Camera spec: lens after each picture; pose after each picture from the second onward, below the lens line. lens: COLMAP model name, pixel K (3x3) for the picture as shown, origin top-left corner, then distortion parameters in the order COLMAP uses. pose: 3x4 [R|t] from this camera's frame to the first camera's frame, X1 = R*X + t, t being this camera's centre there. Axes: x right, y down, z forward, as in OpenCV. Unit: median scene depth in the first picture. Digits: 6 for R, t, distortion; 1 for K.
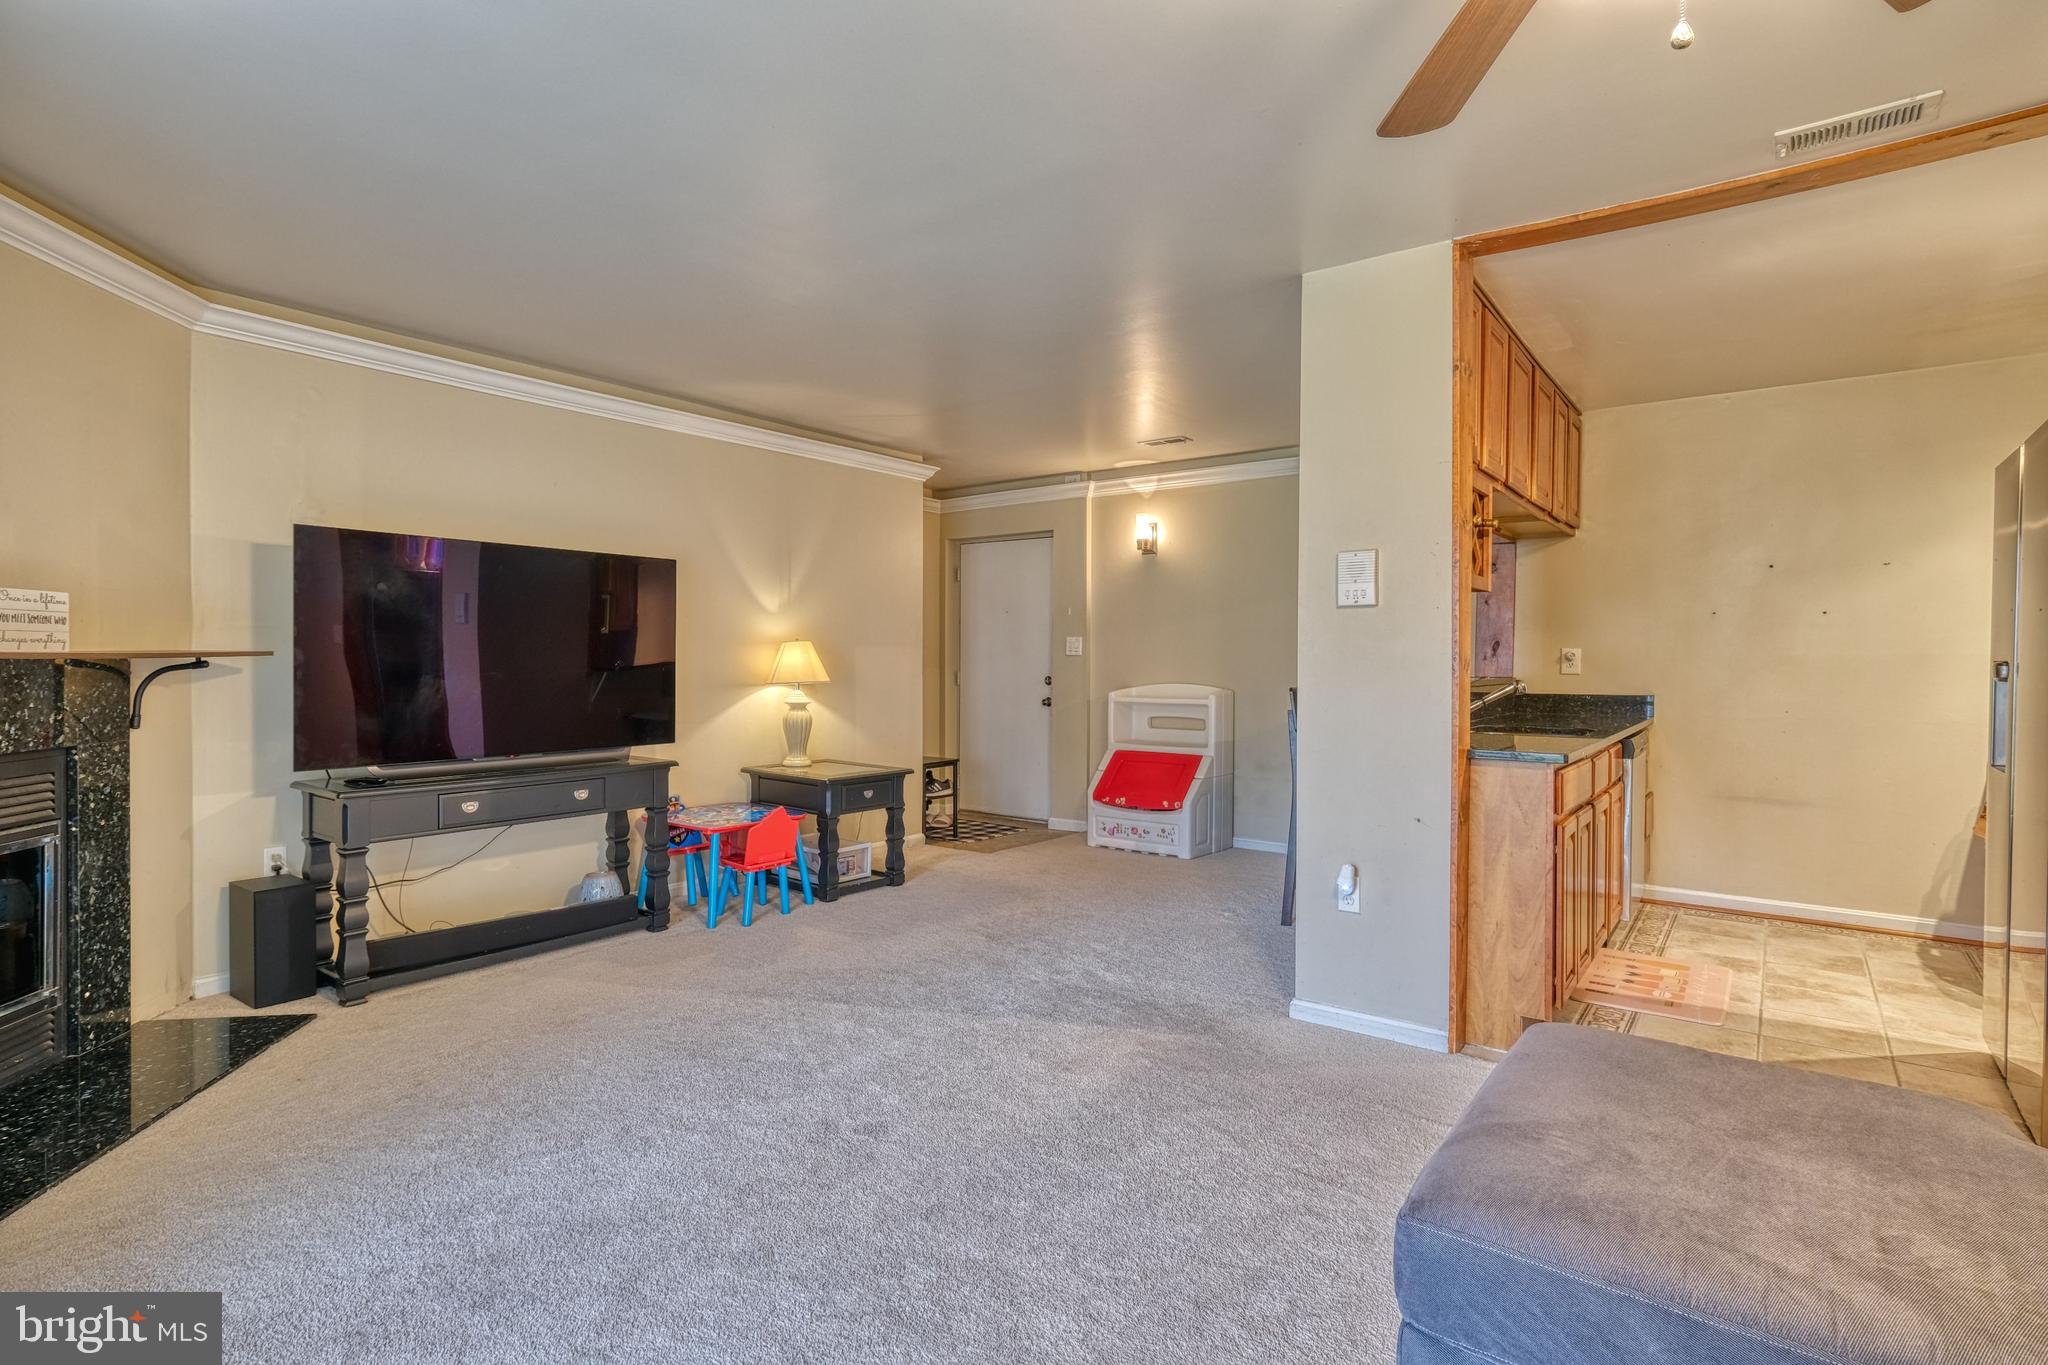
lens RADIAL K [[997.3, 0, 1035.3], [0, 997.3, 668.0], [0, 0, 1]] dist [-0.002728, 0.000917]
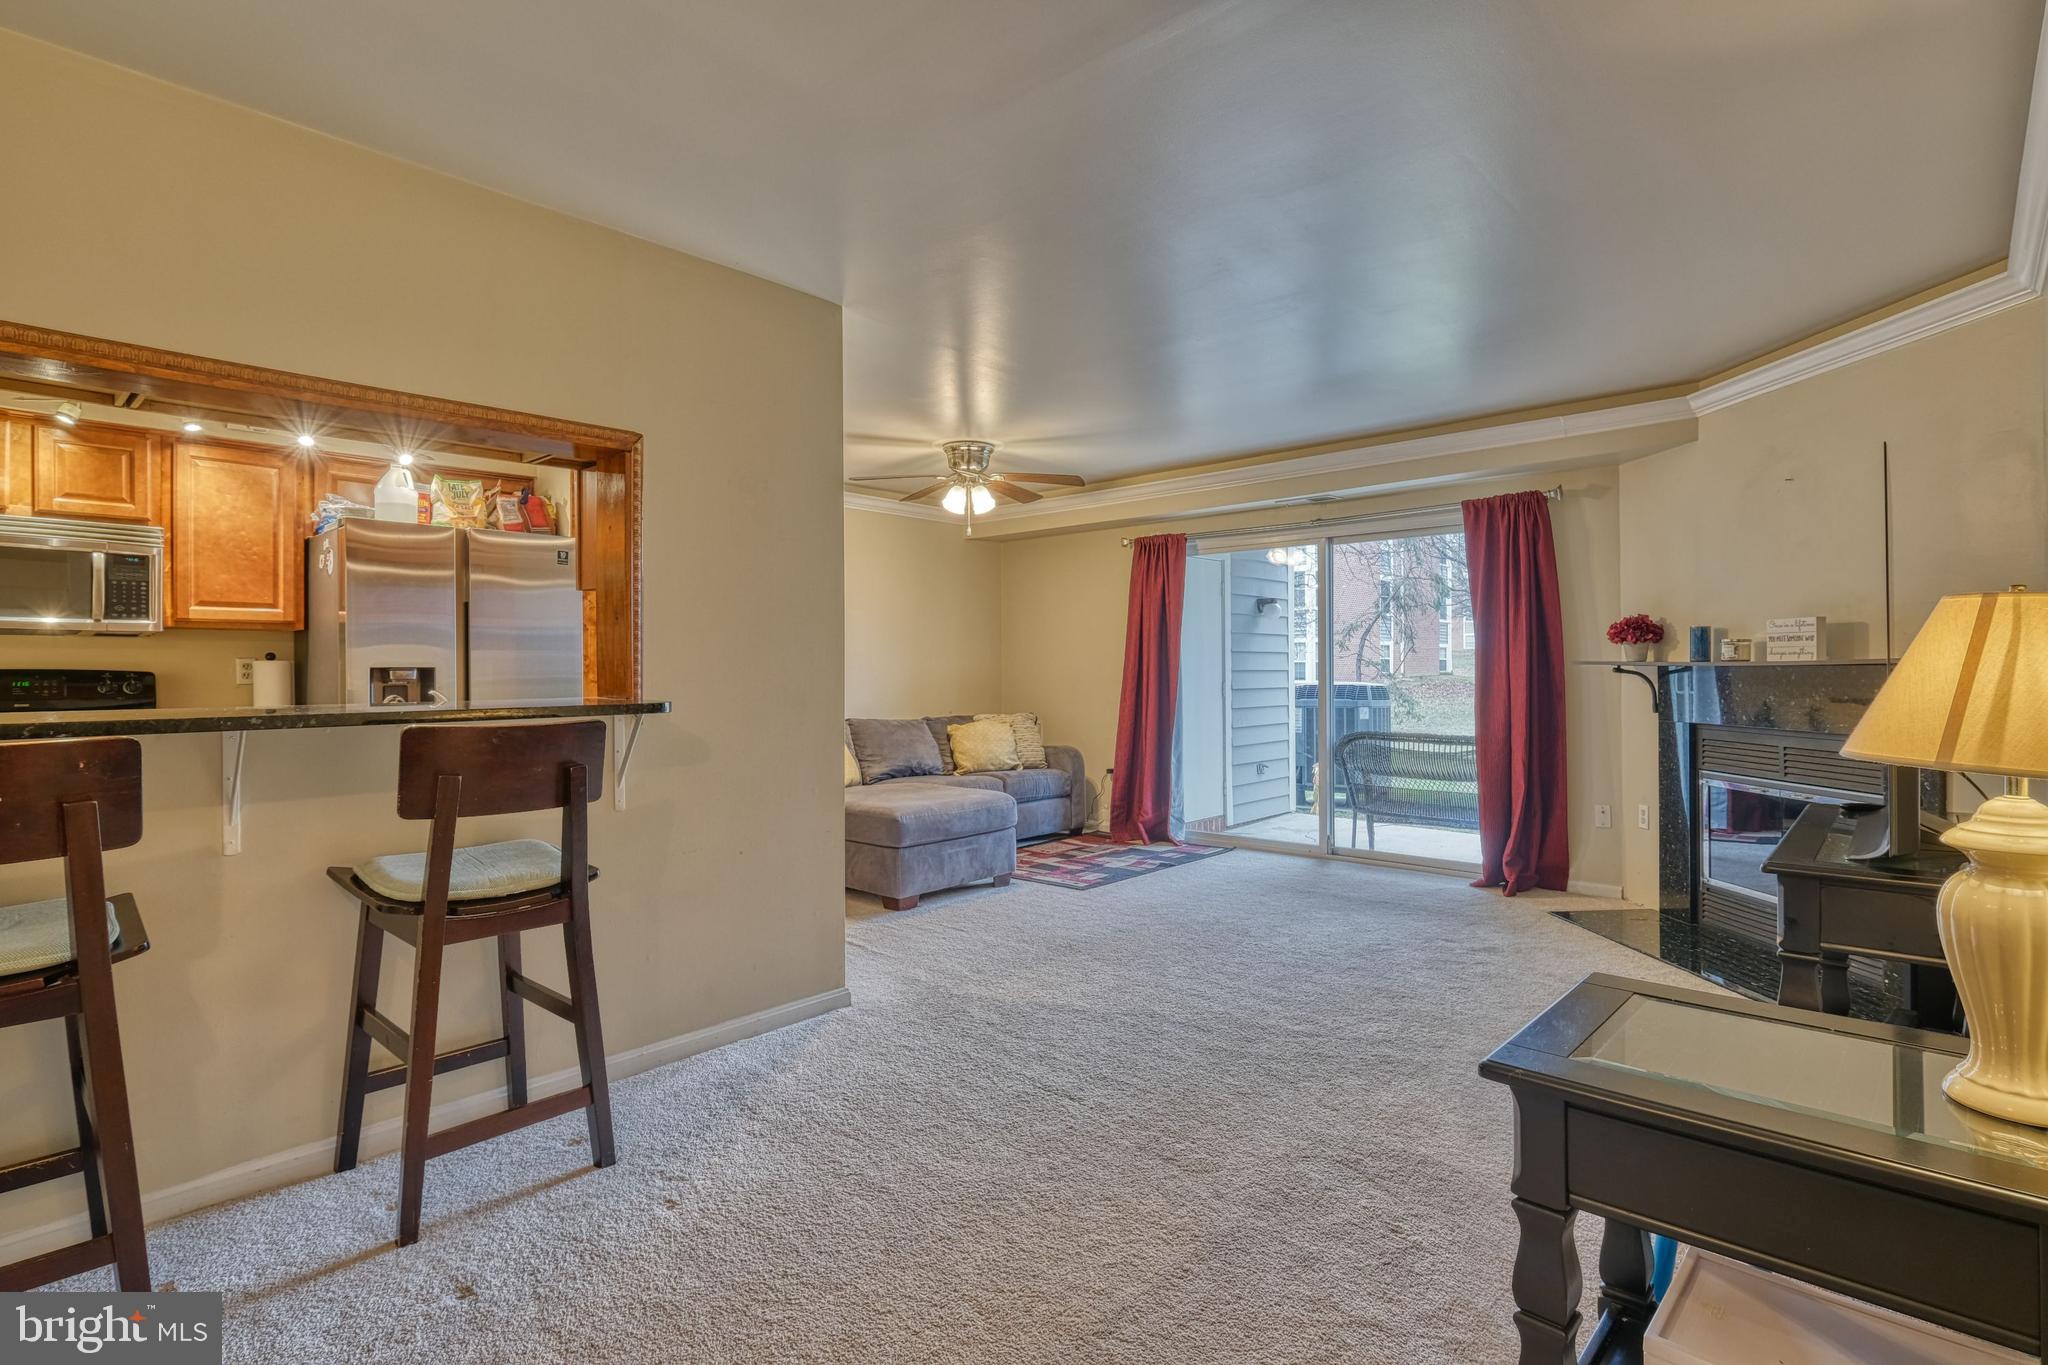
lens RADIAL K [[997.3, 0, 1037.5], [0, 997.3, 674.0], [0, 0, 1]] dist [-0.002728, 0.000917]
pose [[-0.996032, -0.000483, 0.088996, -0.025778], [0.001005, 0.999861, 0.016672, -0.013679], [-0.088992, 0.016695, -0.995892, 1.547212]]
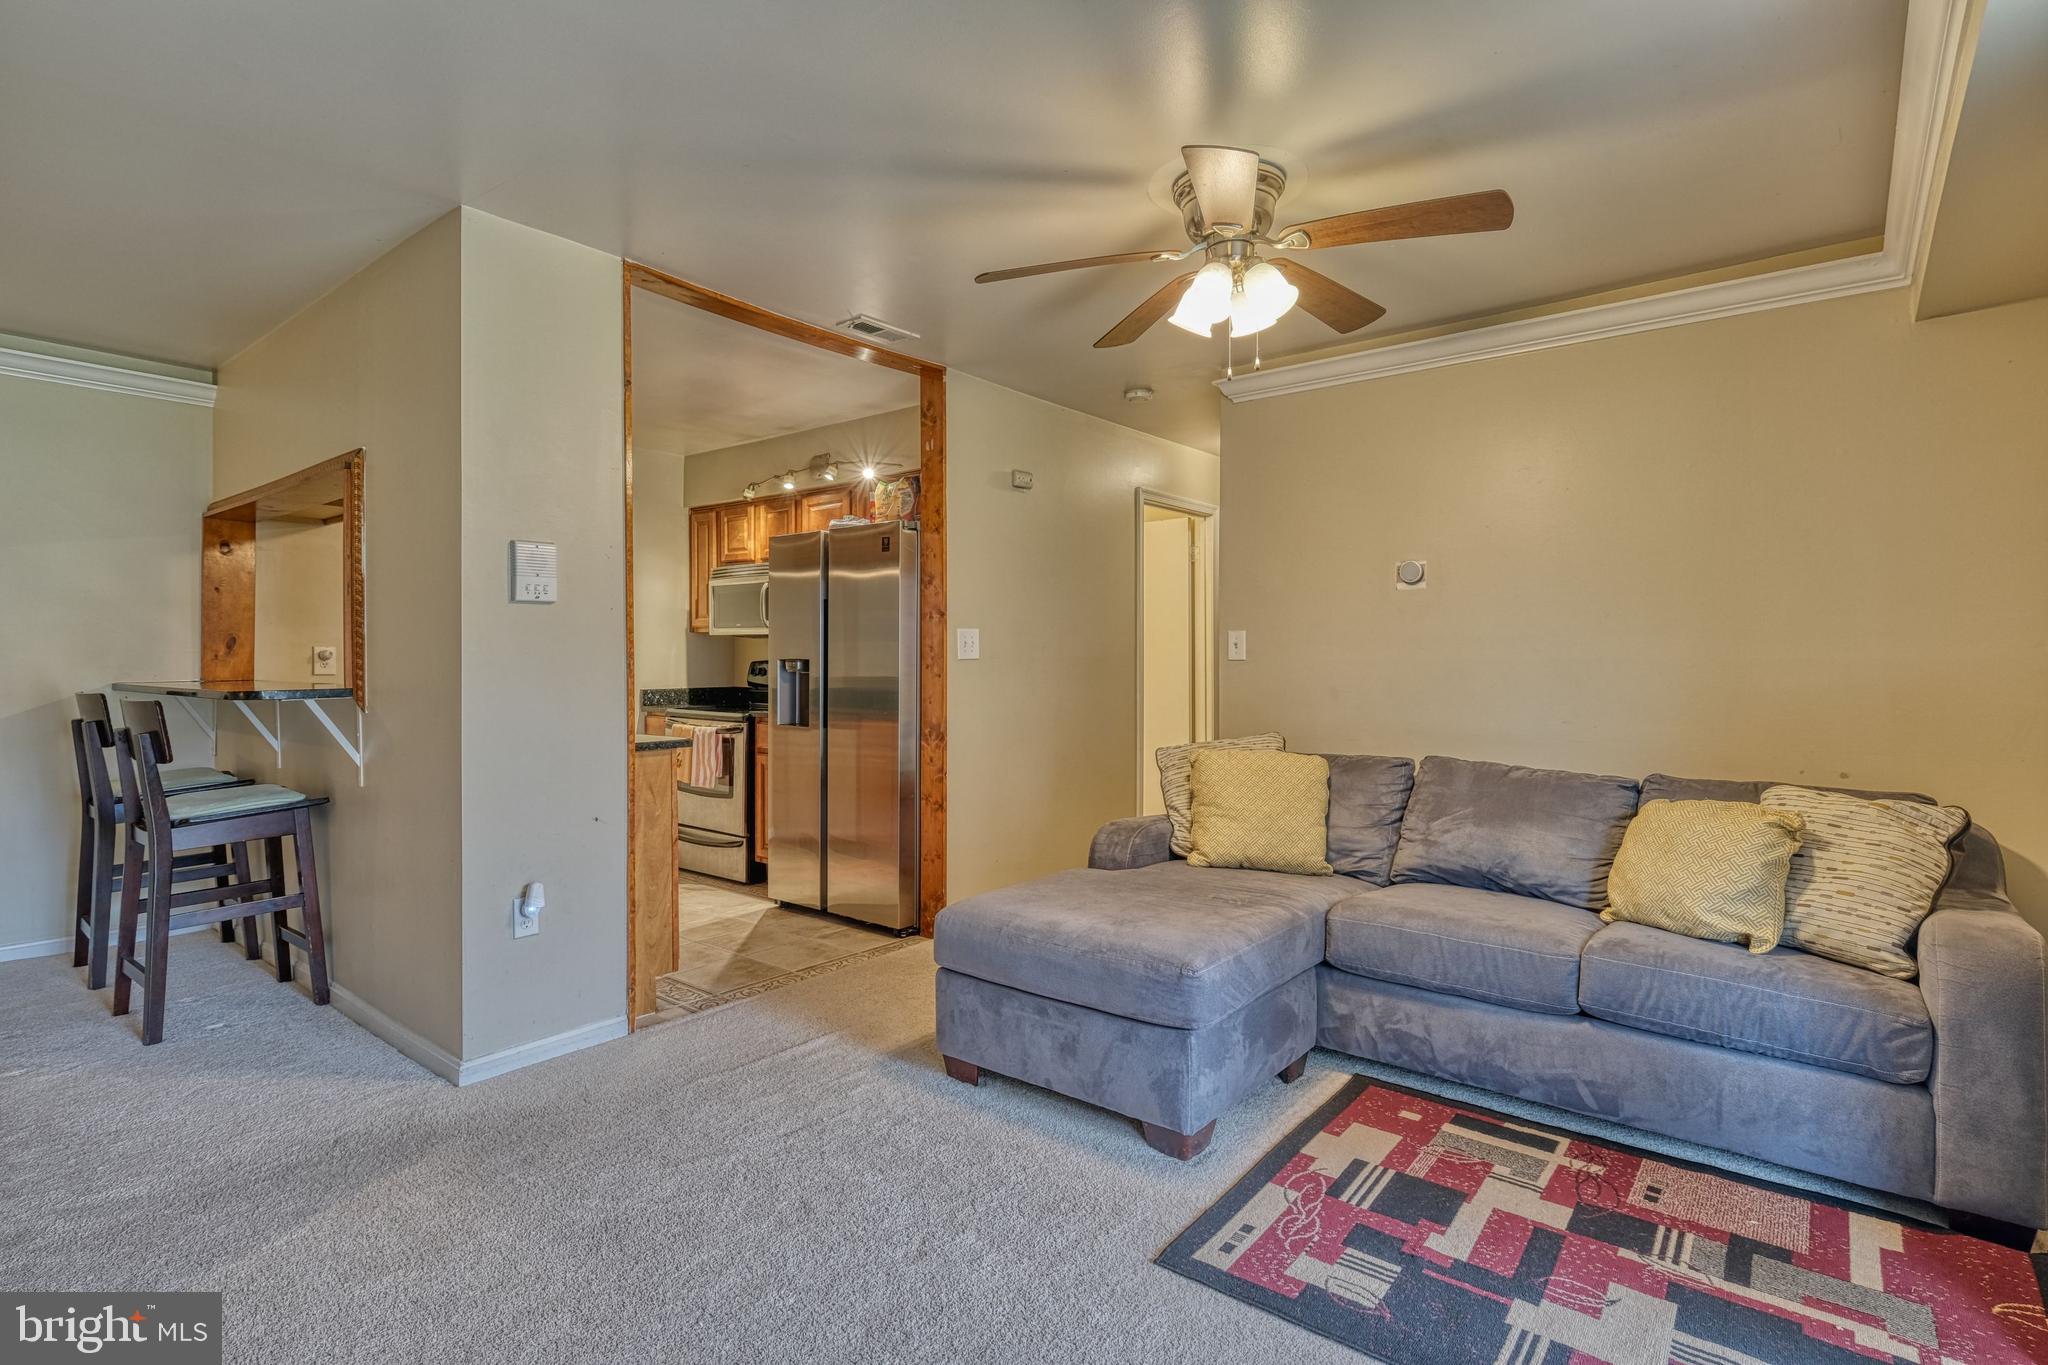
lens RADIAL K [[997.3, 0, 1038.6], [0, 997.3, 669.5], [0, 0, 1]] dist [-0.002728, 0.000917]
pose [[0.031927, -0.012557, 0.999411, -0.427015], [0.009735, 0.999878, 0.012252, -0.004277], [-0.999443, 0.009339, 0.032045, 0.368727]]
